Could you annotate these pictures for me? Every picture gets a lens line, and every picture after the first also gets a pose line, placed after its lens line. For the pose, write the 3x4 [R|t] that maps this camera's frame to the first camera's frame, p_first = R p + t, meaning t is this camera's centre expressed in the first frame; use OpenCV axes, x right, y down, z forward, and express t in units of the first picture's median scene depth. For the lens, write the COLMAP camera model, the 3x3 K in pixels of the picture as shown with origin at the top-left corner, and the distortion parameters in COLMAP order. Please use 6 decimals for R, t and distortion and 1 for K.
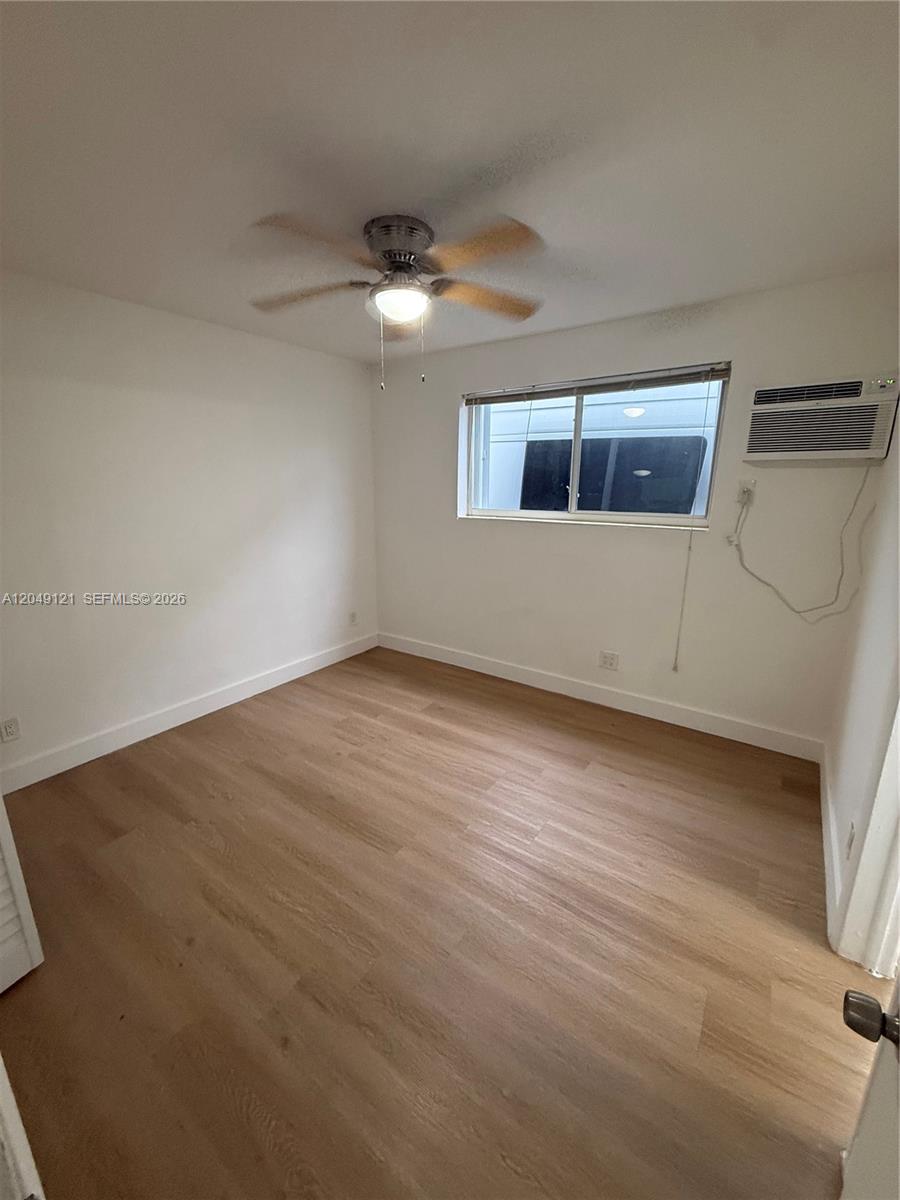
lens RADIAL K [[478.6, 0, 448.1], [0, 478.6, 600.2], [0, 0, 1]] dist [-0.000507, 0.000464]
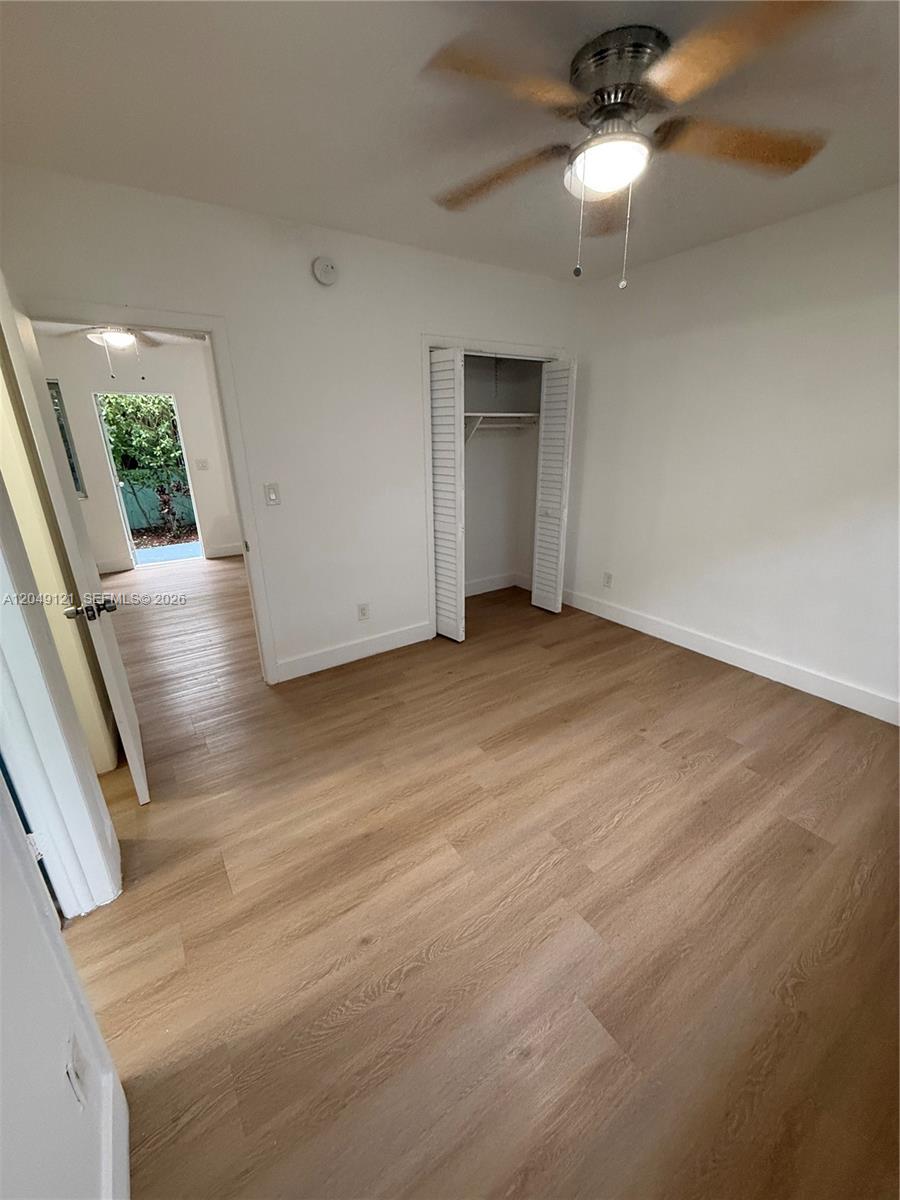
lens RADIAL K [[478.6, 0, 454.2], [0, 478.6, 599.5], [0, 0, 1]] dist [-0.000507, 0.000464]
pose [[-0.345881, 0.317664, -0.882868, 0.612874], [-0.212988, 0.889799, 0.403601, -0.184228], [0.913785, 0.327638, -0.240106, 0.818870]]
